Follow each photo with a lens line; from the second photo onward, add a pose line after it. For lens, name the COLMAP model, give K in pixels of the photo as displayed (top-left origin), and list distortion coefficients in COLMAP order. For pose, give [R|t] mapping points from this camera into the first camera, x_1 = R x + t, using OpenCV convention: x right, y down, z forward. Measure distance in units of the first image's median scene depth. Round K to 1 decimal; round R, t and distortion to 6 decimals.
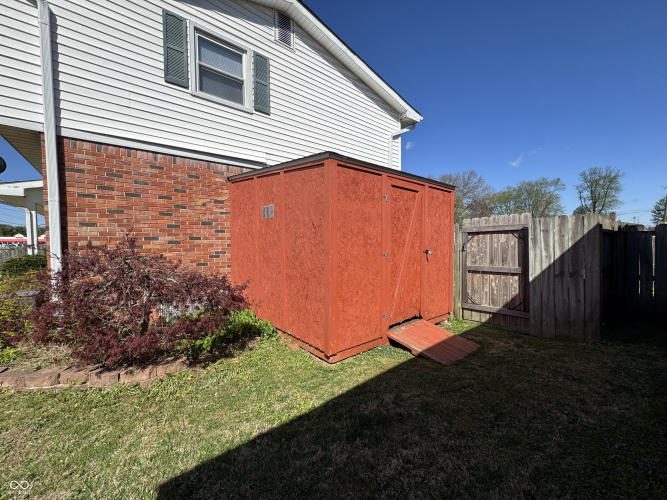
lens RADIAL K [[266.3, 0, 337.1], [0, 266.3, 253.2], [0, 0, 1]] dist [-0.000250, -0.000235]
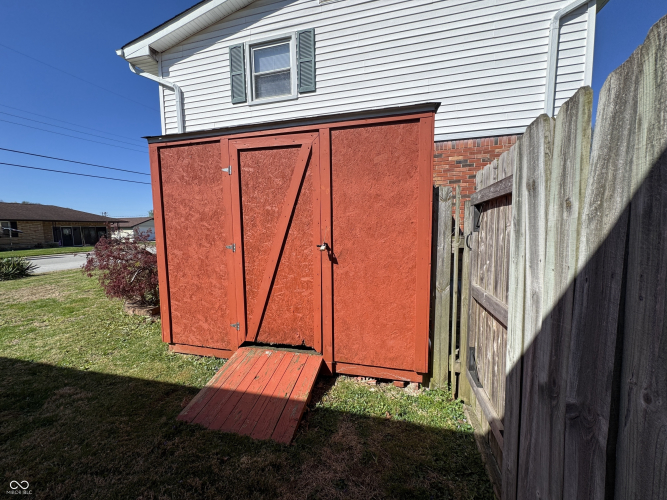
lens RADIAL K [[266.3, 0, 337.1], [0, 266.3, 253.2], [0, 0, 1]] dist [-0.000250, -0.000235]
pose [[0.580255, 0.079614, -0.810534, 0.668323], [-0.020430, 0.996320, 0.083238, -0.031772], [0.814179, -0.031740, 0.579746, 0.554491]]
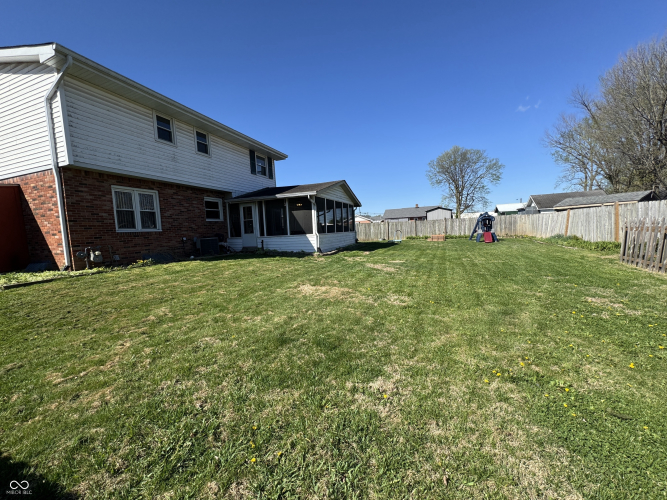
lens RADIAL K [[262.9, 0, 332.9], [0, 262.9, 253.6], [0, 0, 1]] dist [-0.000867, -0.000169]
pose [[0.480810, 0.094986, -0.871665, 2.355544], [0.004306, 0.993847, 0.110675, -0.066762], [0.876814, -0.056967, 0.477443, 2.286290]]
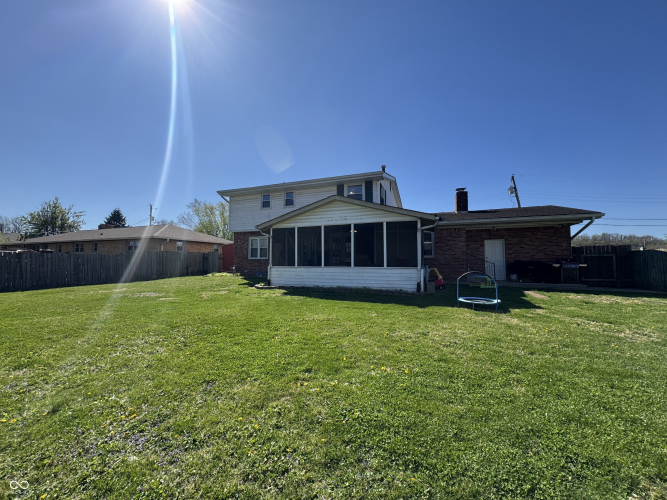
lens RADIAL K [[268.9, 0, 333.5], [0, 268.9, 250.0], [0, 0, 1]] dist [-0.000581, -0.000135]
pose [[-0.883198, 0.011492, -0.468860, 0.870045], [0.016958, 0.999829, -0.007438, -0.097502], [0.468694, -0.014520, -0.883241, 5.603895]]
